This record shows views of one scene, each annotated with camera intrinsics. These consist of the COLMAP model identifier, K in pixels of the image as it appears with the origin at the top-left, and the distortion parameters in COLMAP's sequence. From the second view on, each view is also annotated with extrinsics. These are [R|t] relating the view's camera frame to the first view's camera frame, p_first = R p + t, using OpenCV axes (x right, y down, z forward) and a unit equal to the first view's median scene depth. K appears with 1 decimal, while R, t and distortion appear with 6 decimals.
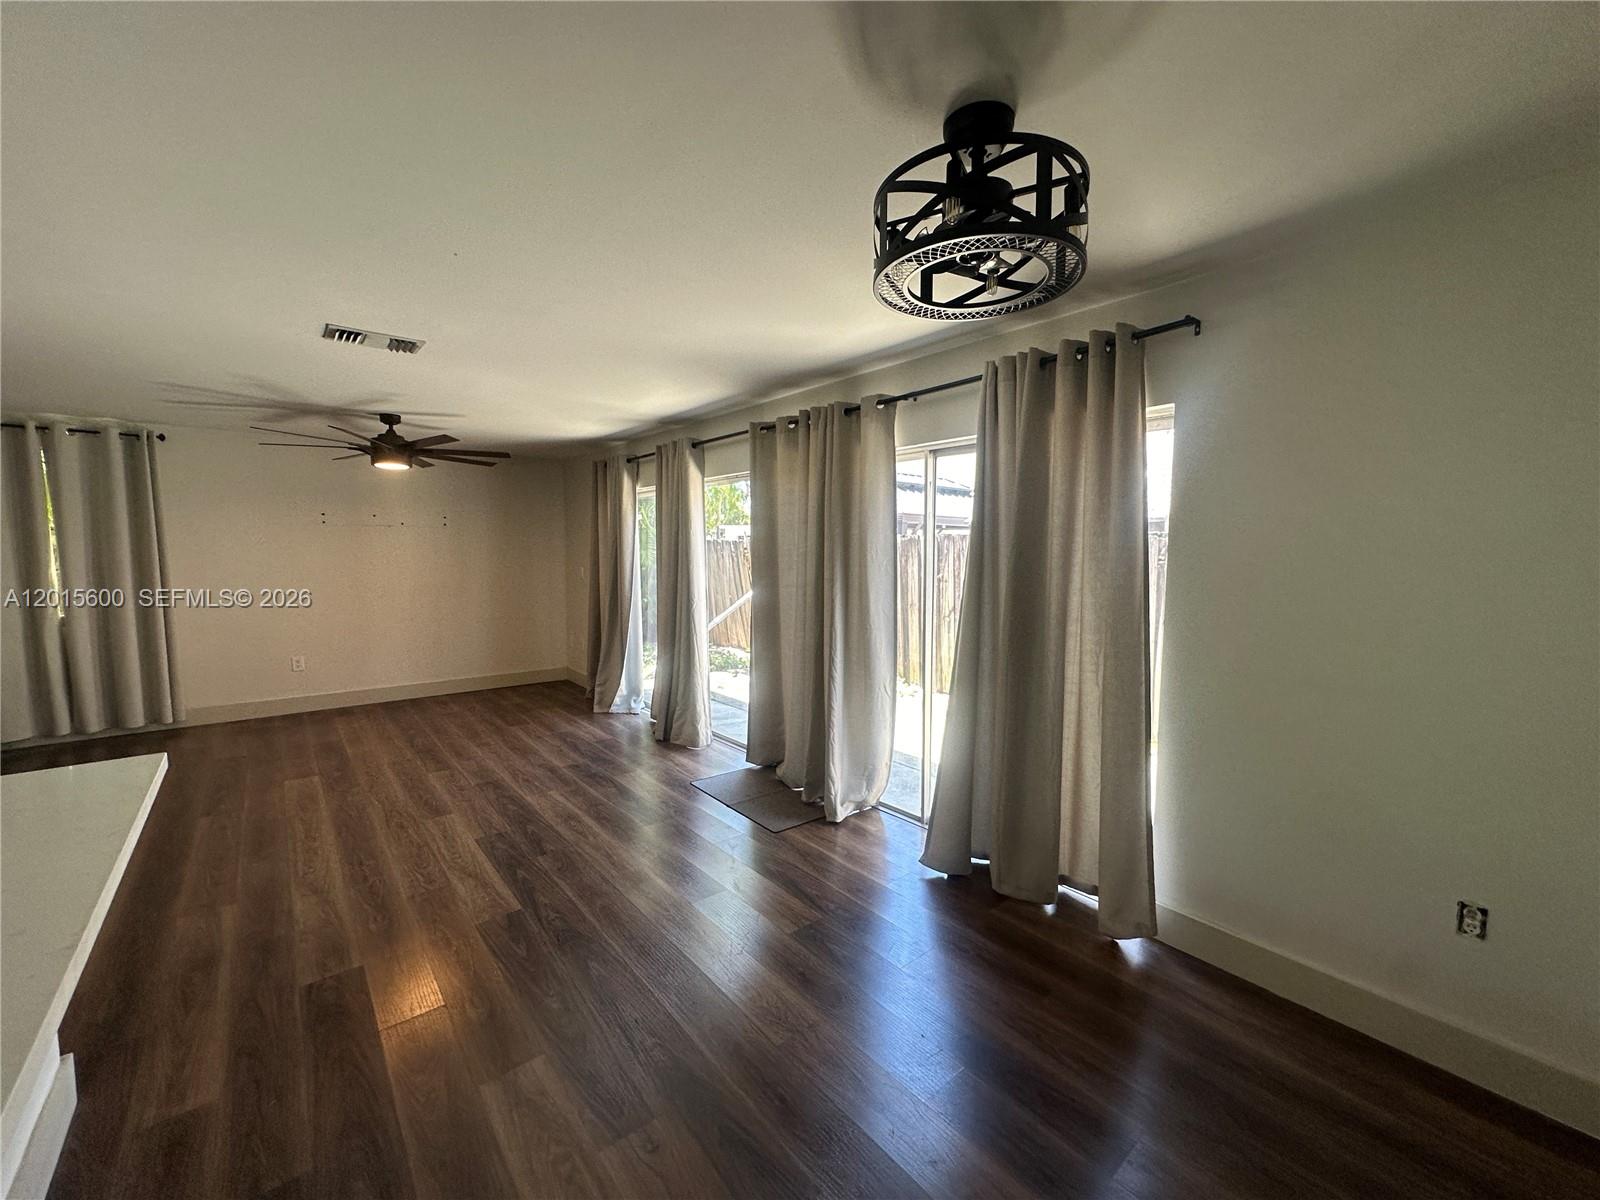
lens RADIAL K [[638.8, 0, 802.9], [0, 638.8, 598.8], [0, 0, 1]] dist [-0.003079, 0.000712]
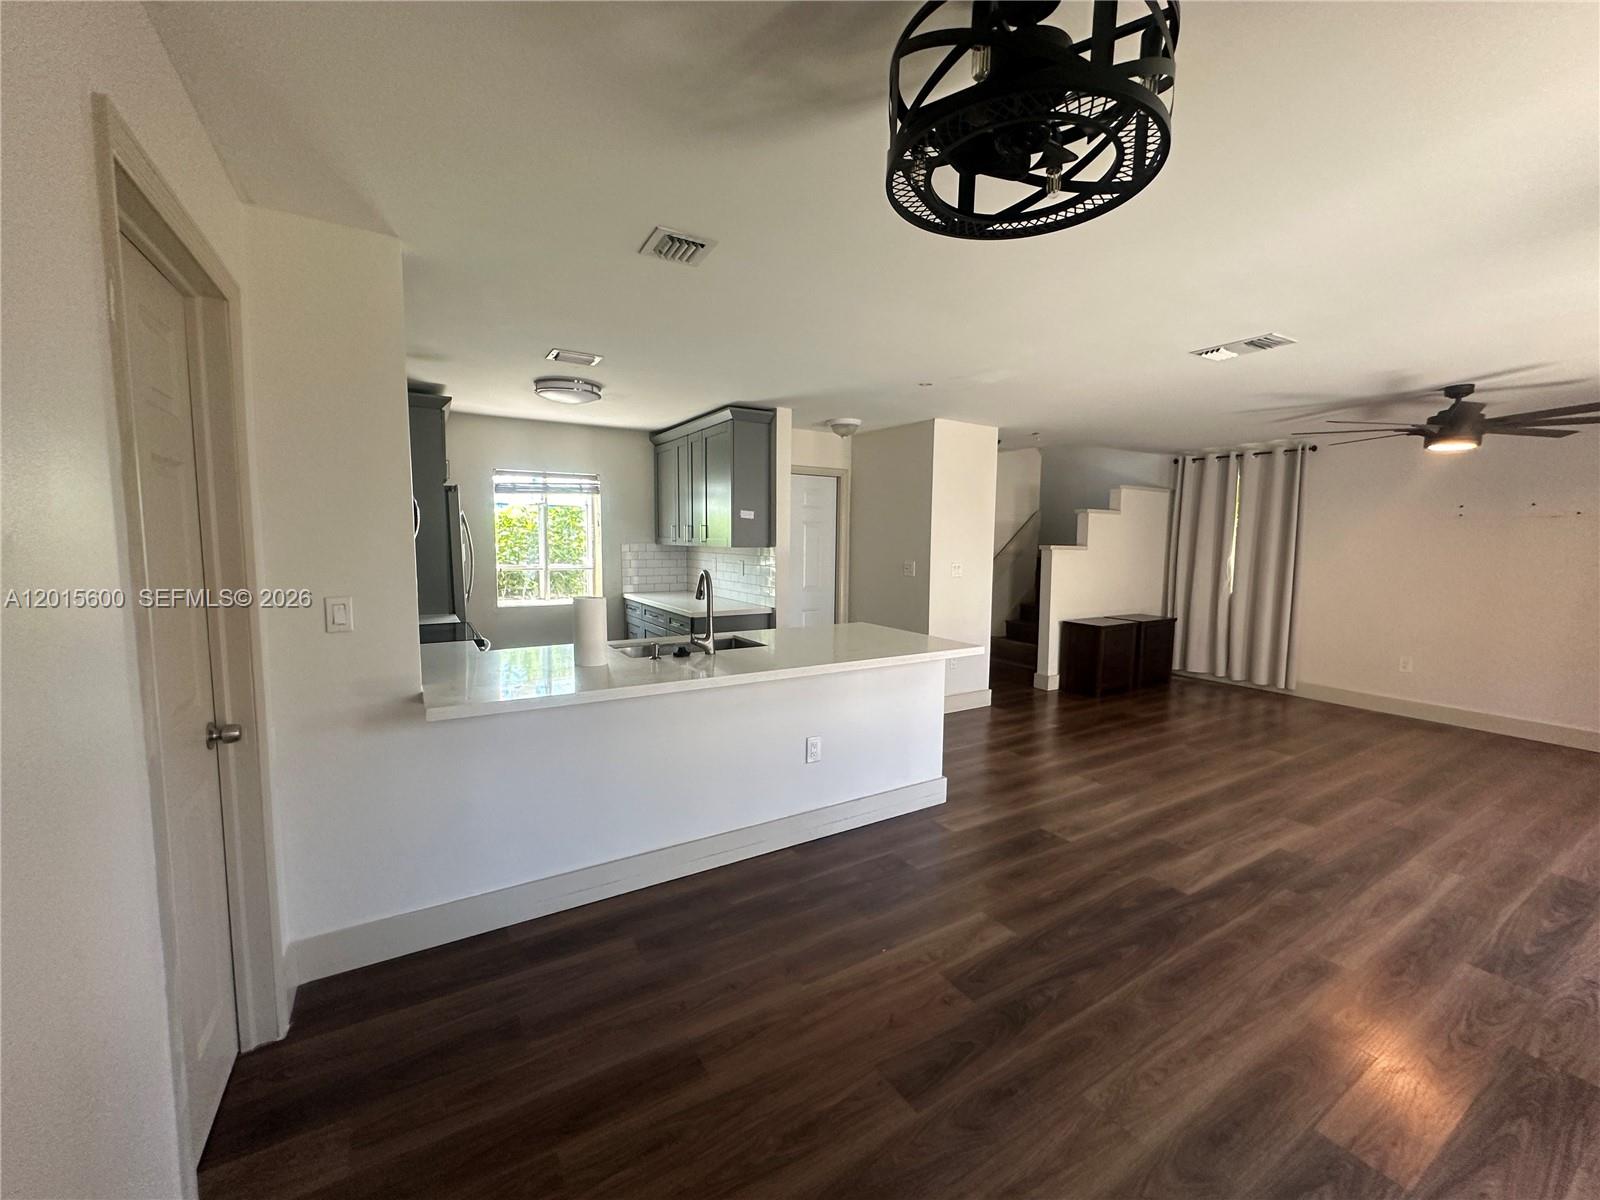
lens RADIAL K [[638.8, 0, 796.5], [0, 638.8, 598.5], [0, 0, 1]] dist [-0.003079, 0.000712]
pose [[-0.150503, 0.088218, -0.984666, 0.416061], [-0.091844, 0.990456, 0.102775, -0.016596], [0.984334, 0.105903, -0.140964, 0.335577]]
